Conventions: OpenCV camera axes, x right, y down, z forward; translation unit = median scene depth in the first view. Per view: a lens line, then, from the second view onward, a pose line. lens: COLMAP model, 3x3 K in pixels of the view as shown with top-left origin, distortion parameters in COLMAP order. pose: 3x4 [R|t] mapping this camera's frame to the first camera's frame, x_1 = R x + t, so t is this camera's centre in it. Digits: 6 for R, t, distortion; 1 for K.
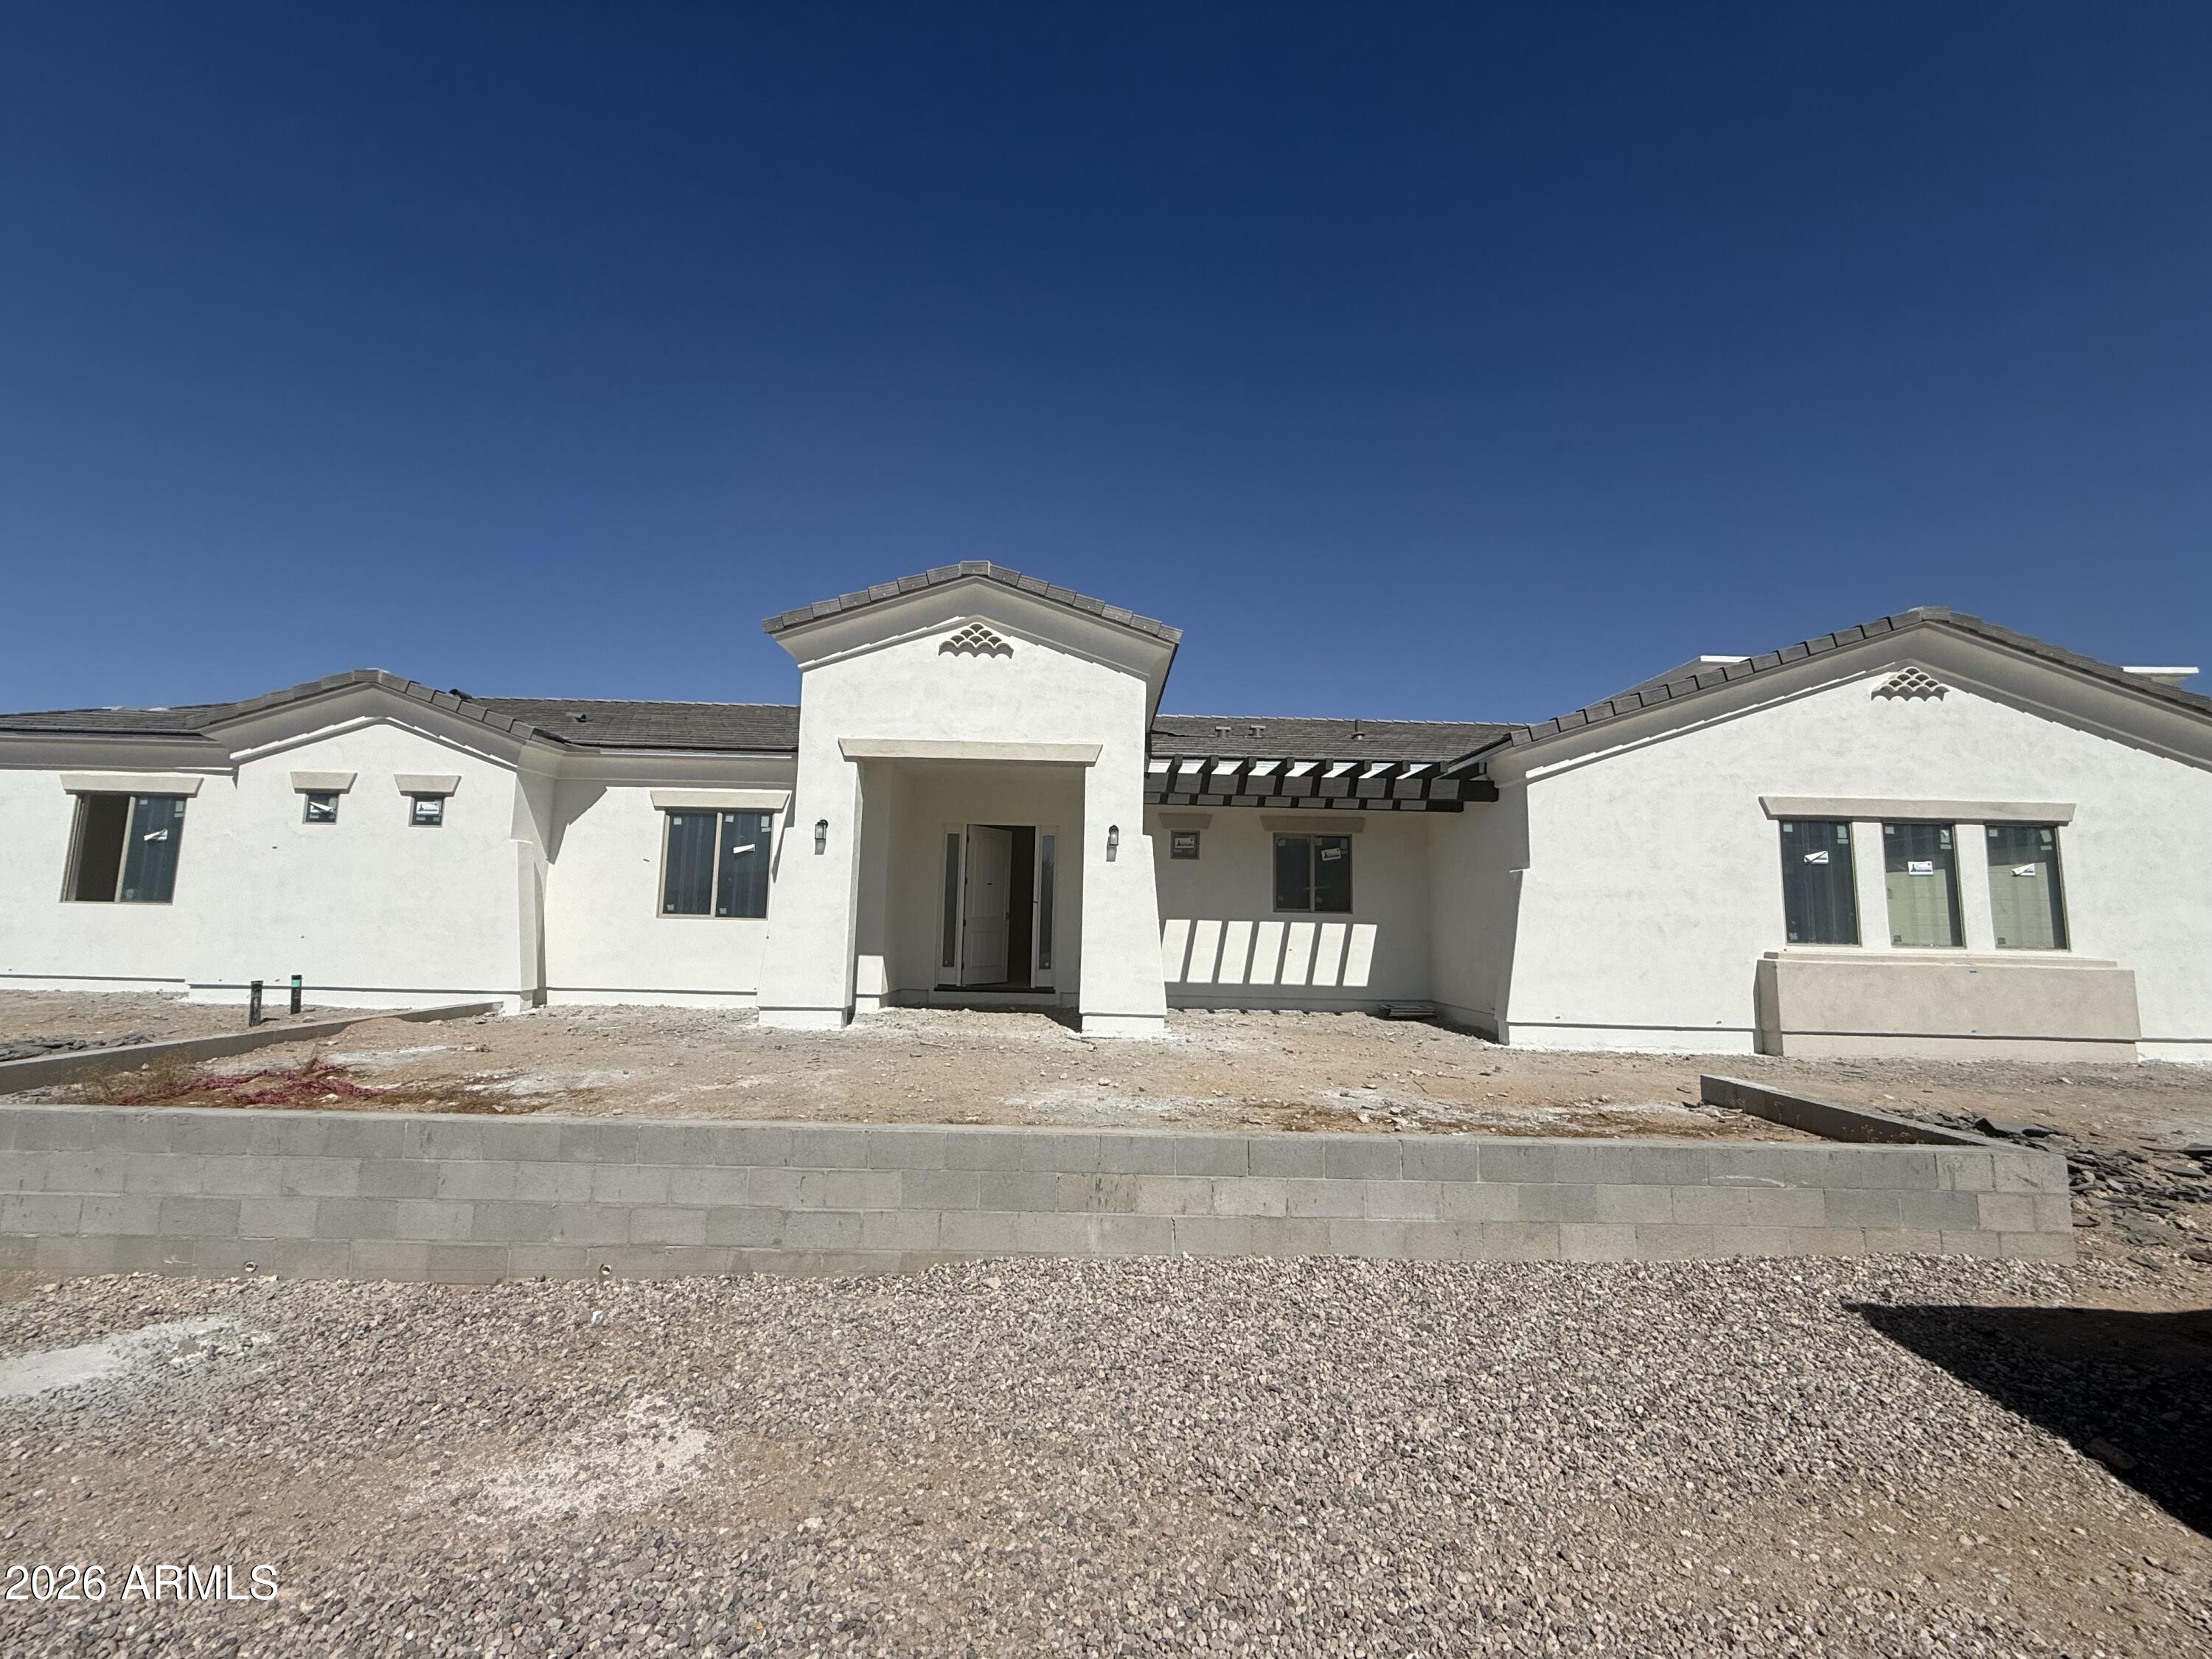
lens RADIAL K [[885.9, 0, 1106.4], [0, 885.9, 816.2], [0, 0, 1]] dist [-0.000583, 0.000064]
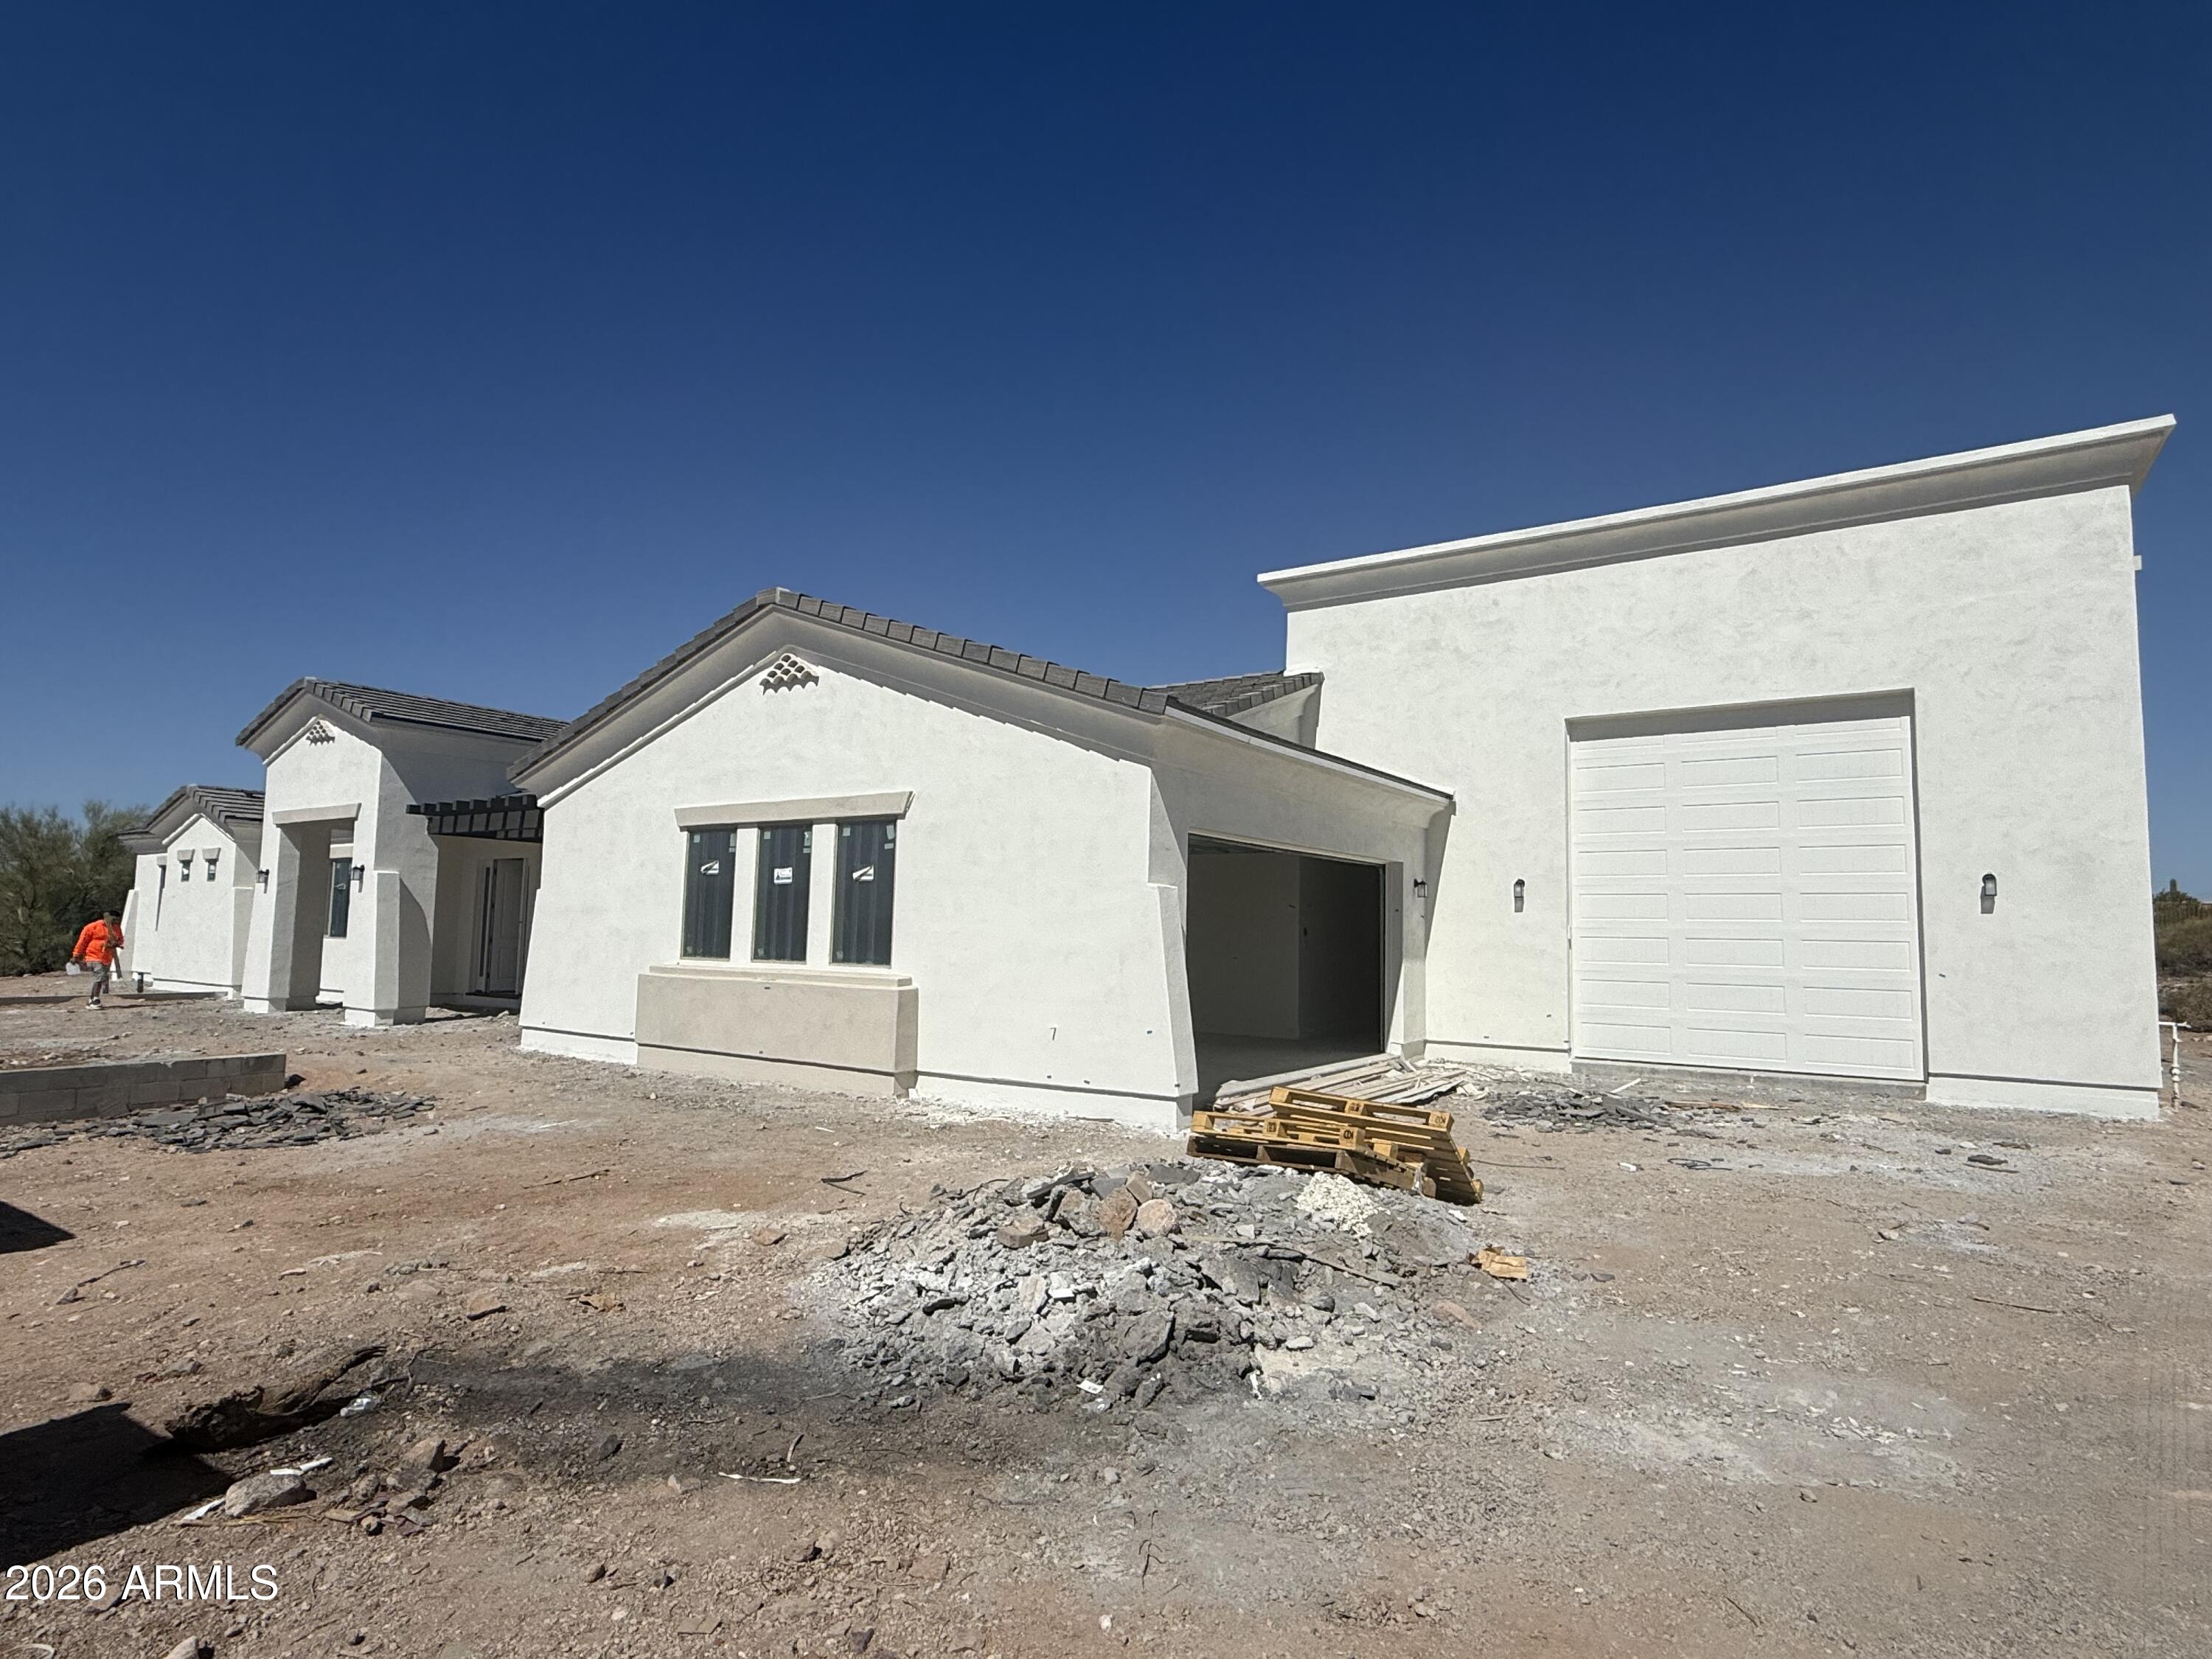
lens RADIAL K [[1164.3, 0, 1106.4], [0, 1164.3, 834.2], [0, 0, 1]] dist [0.000528, 0.000194]
pose [[0.825535, -0.053935, -0.561768, 1.837702], [0.055577, 0.998354, -0.014180, 0.051033], [0.561608, -0.019515, 0.827173, 0.197537]]
